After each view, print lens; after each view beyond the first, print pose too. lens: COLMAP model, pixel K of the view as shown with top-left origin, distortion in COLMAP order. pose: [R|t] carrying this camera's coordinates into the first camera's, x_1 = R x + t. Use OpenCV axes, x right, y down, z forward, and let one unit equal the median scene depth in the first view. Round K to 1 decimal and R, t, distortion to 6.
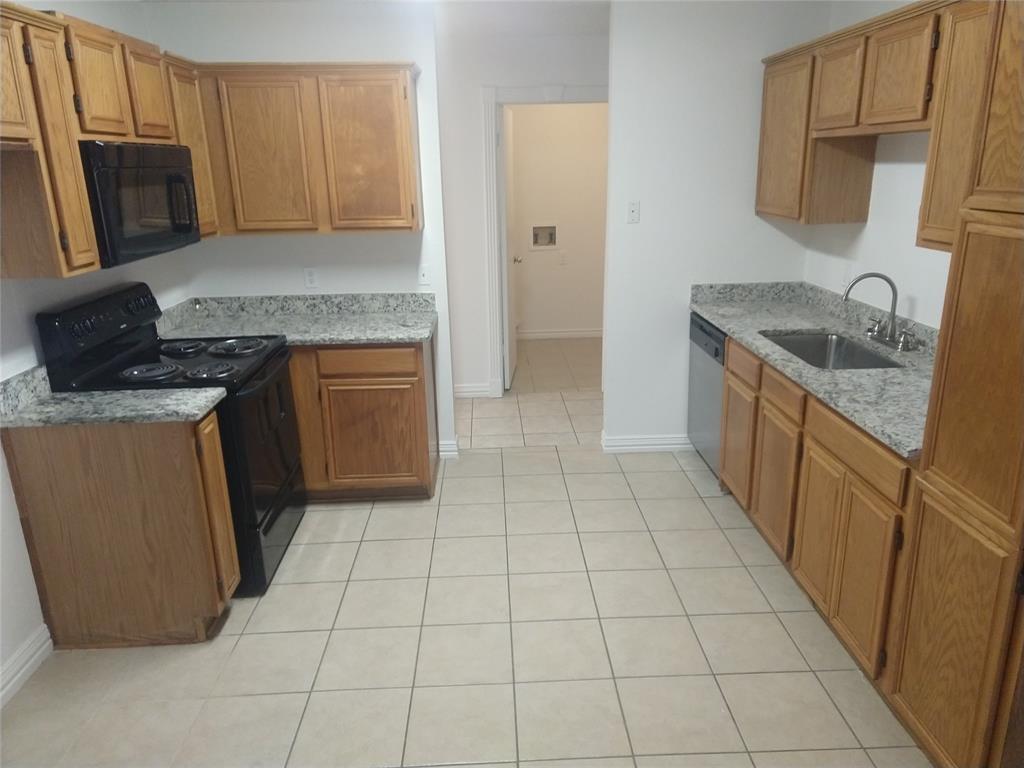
lens RADIAL K [[739.3, 0, 514.2], [0, 739.3, 381.5], [0, 0, 1]] dist [0.048352, -0.029695]
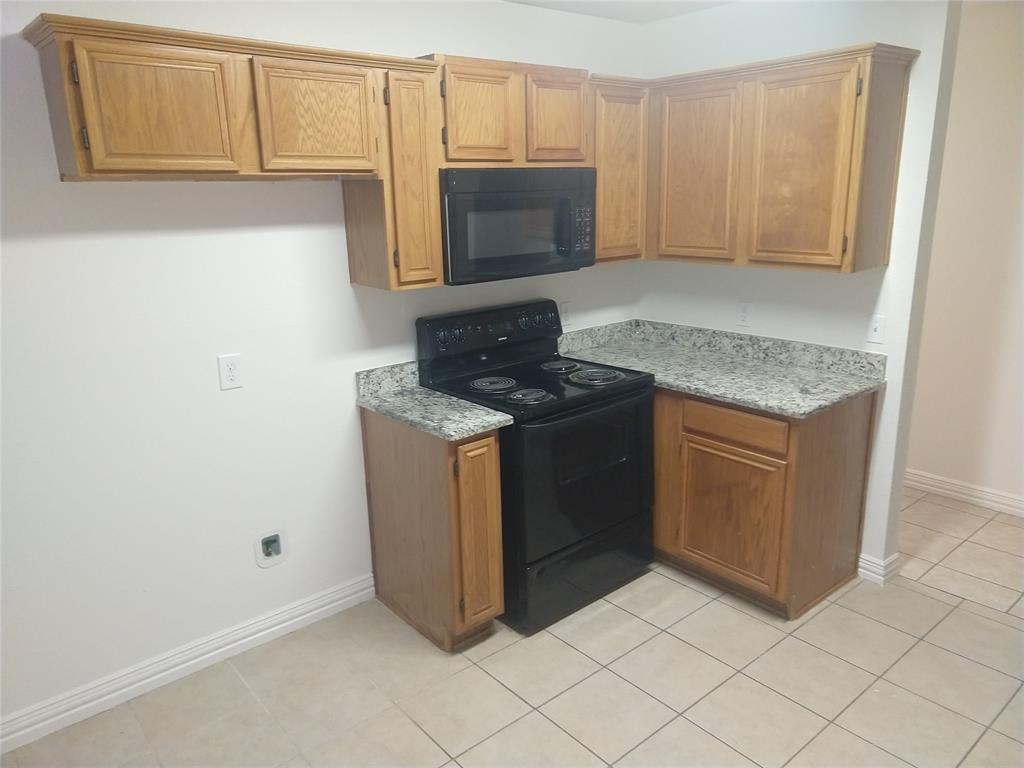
lens RADIAL K [[739.3, 0, 514.2], [0, 739.3, 381.5], [0, 0, 1]] dist [0.048352, -0.029695]
pose [[0.614943, 0.201317, -0.762441, 0.270198], [-0.211371, 0.973564, 0.086582, -0.094869], [0.759716, 0.107915, 0.641238, 0.294418]]
